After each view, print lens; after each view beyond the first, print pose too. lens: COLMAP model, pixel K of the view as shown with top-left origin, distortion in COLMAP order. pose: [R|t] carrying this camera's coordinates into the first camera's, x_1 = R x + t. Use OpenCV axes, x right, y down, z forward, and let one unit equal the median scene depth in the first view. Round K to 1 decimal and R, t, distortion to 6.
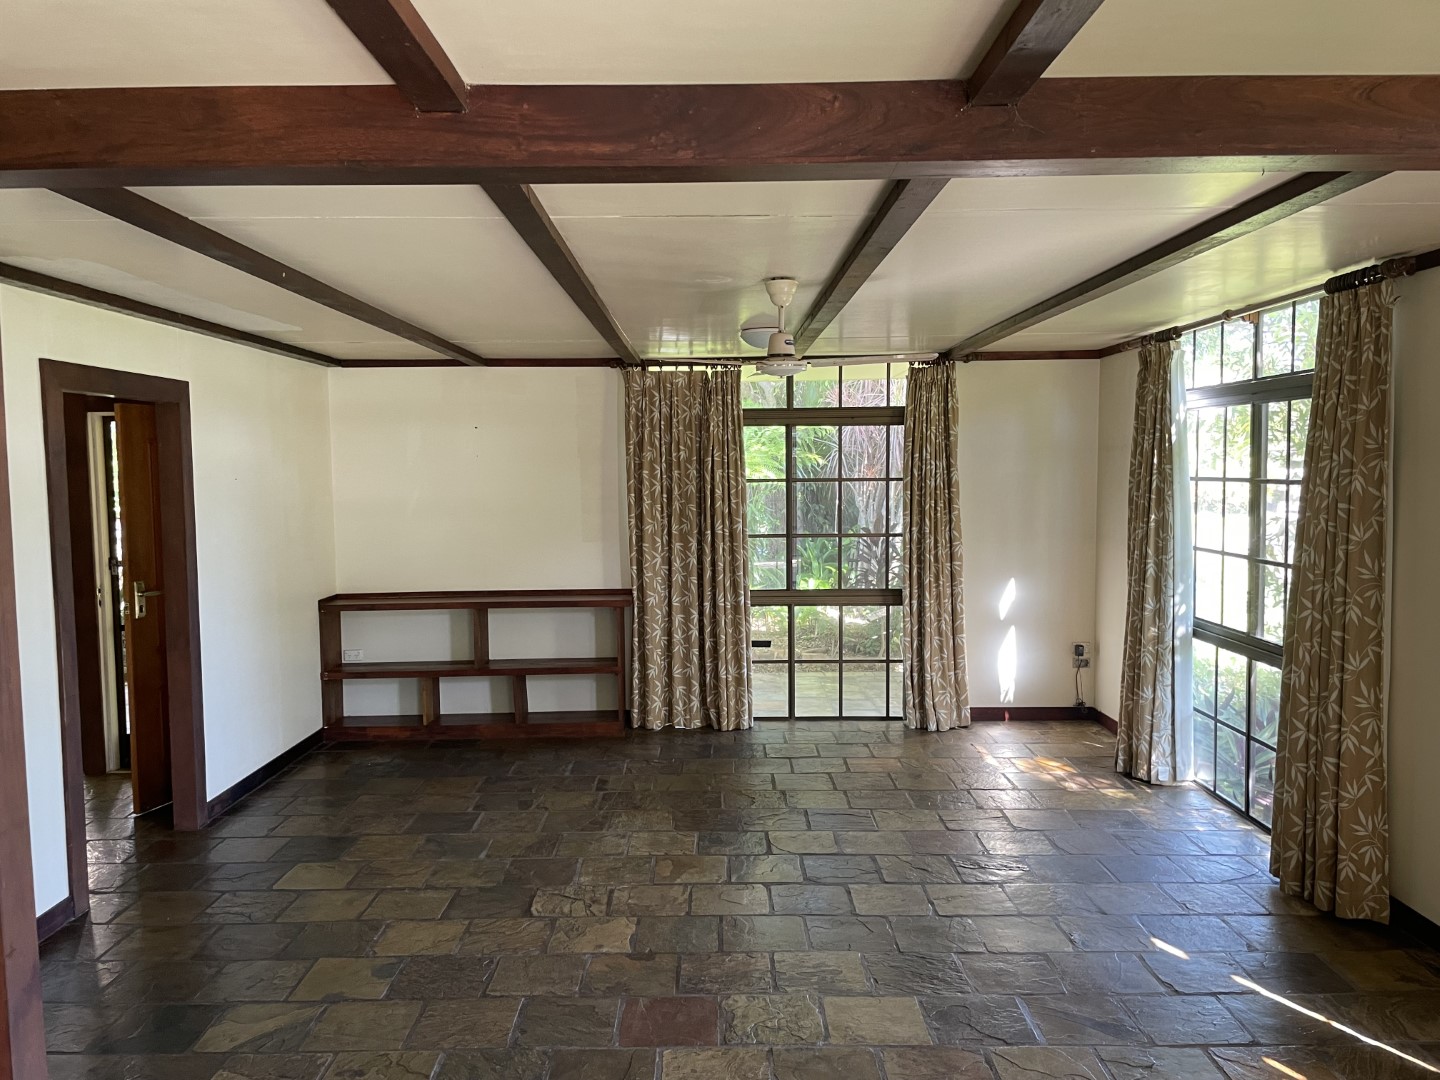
lens RADIAL K [[1092.6, 0, 719.3], [0, 1092.6, 536.9], [0, 0, 1]] dist [0.096691, -0.135588]
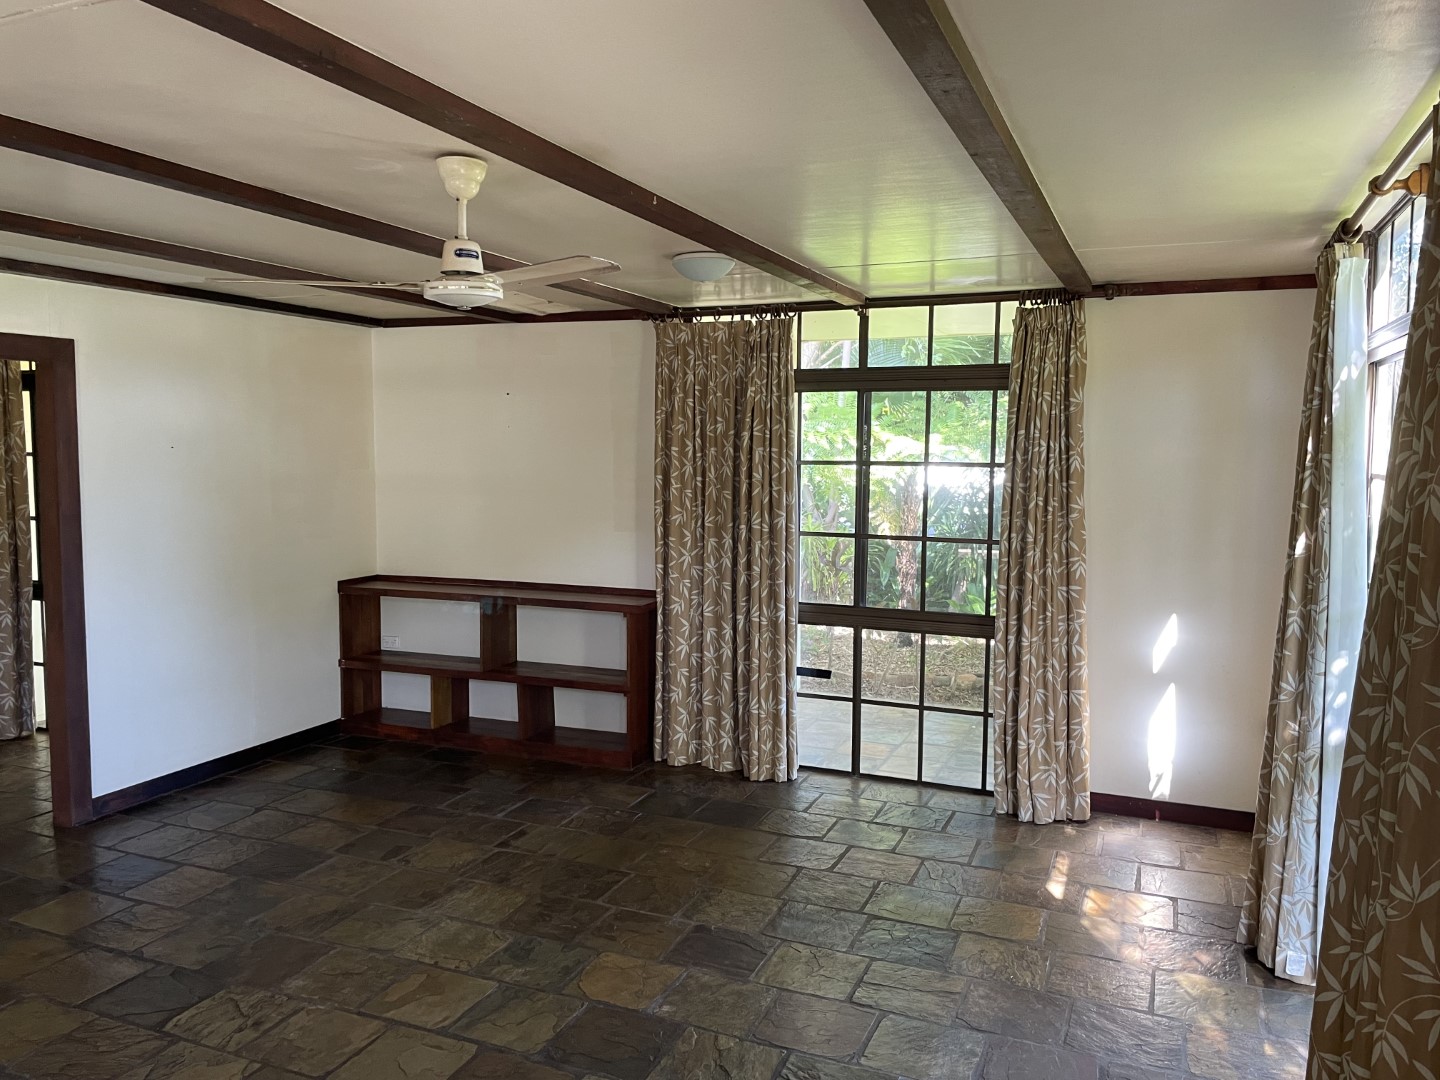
lens RADIAL K [[1092.6, 0, 719.3], [0, 1092.6, 536.9], [0, 0, 1]] dist [0.096691, -0.135588]
pose [[0.922721, 0.050271, -0.382178, 0.273618], [-0.041707, 0.998659, 0.030664, -0.020419], [0.383207, -0.012355, 0.923580, 0.265758]]
